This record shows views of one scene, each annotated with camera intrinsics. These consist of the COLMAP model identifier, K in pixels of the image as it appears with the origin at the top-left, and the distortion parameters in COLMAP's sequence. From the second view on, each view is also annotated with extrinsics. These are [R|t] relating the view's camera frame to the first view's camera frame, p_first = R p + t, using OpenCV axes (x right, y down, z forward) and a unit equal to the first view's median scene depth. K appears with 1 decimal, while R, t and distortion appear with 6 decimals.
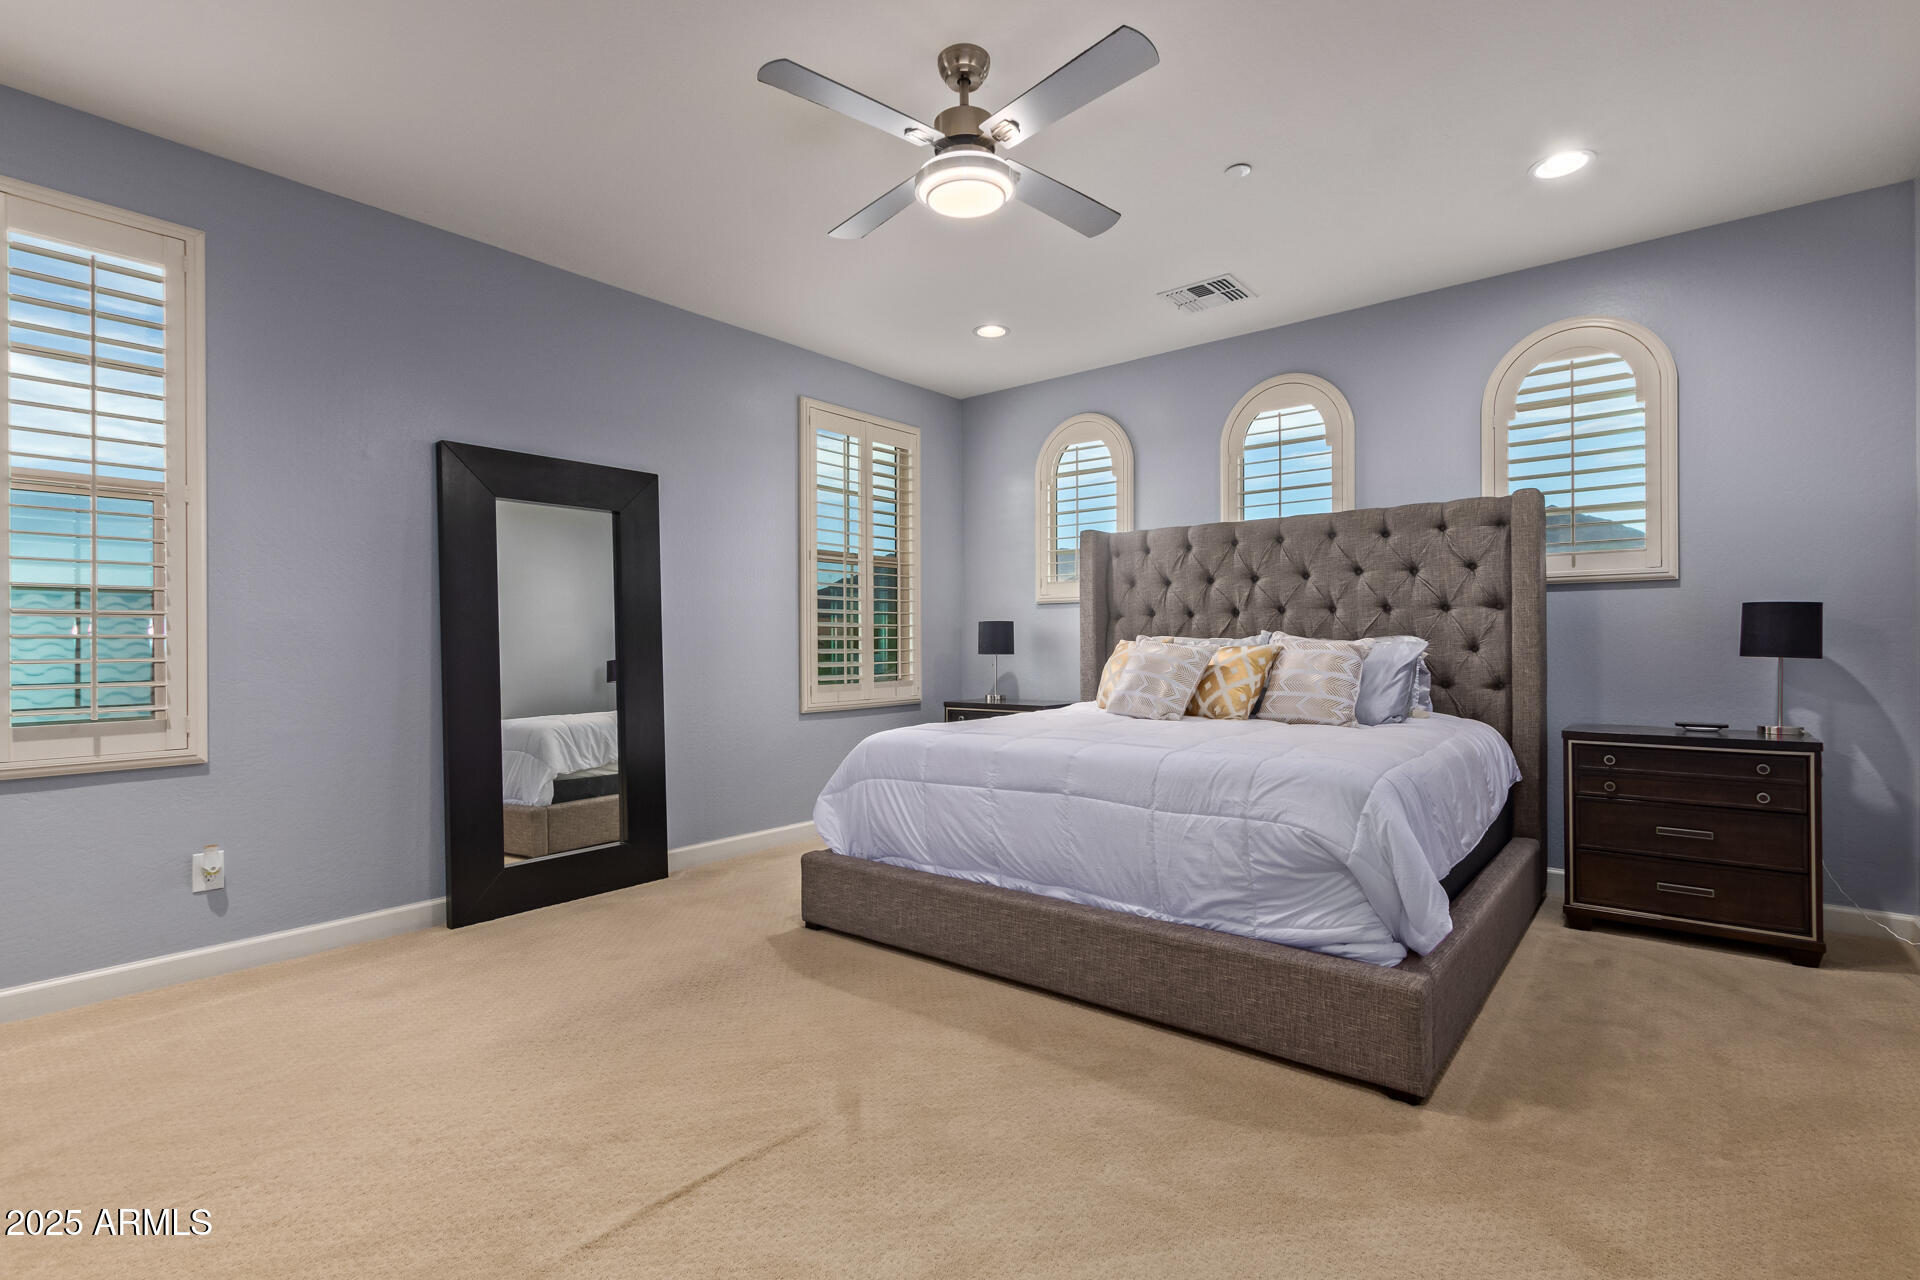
lens RADIAL K [[892.9, 0, 961.9], [0, 892.9, 638.0], [0, 0, 1]] dist [-0.000458, -0.000185]
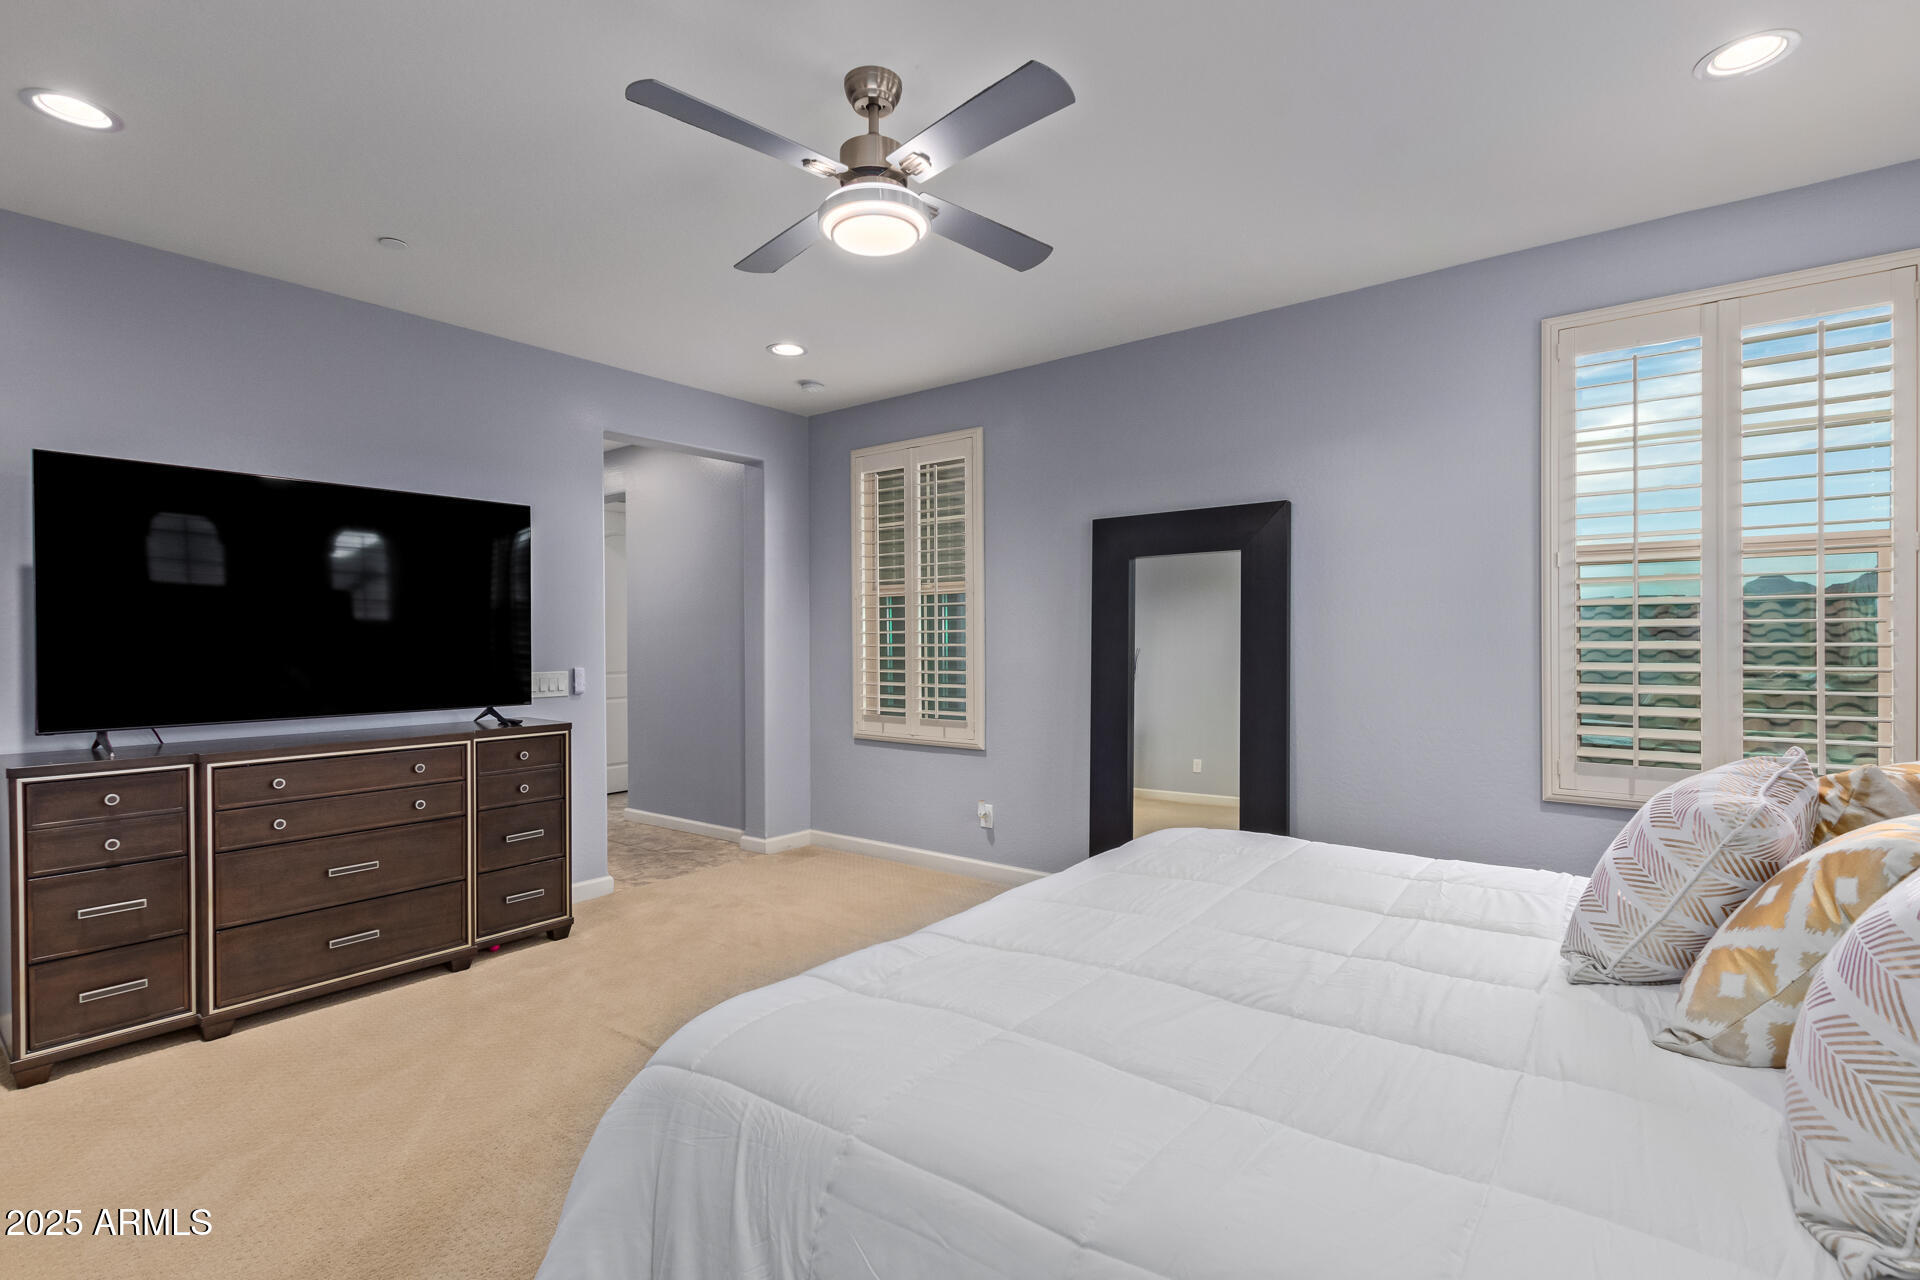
lens RADIAL K [[892.9, 0, 962.5], [0, 892.9, 648.2], [0, 0, 1]] dist [-0.000458, -0.000185]
pose [[0.017819, 0.014436, -0.999737, 0.617818], [0.009222, 0.999851, 0.014602, -0.055456], [0.999799, -0.009480, 0.017683, 0.727477]]
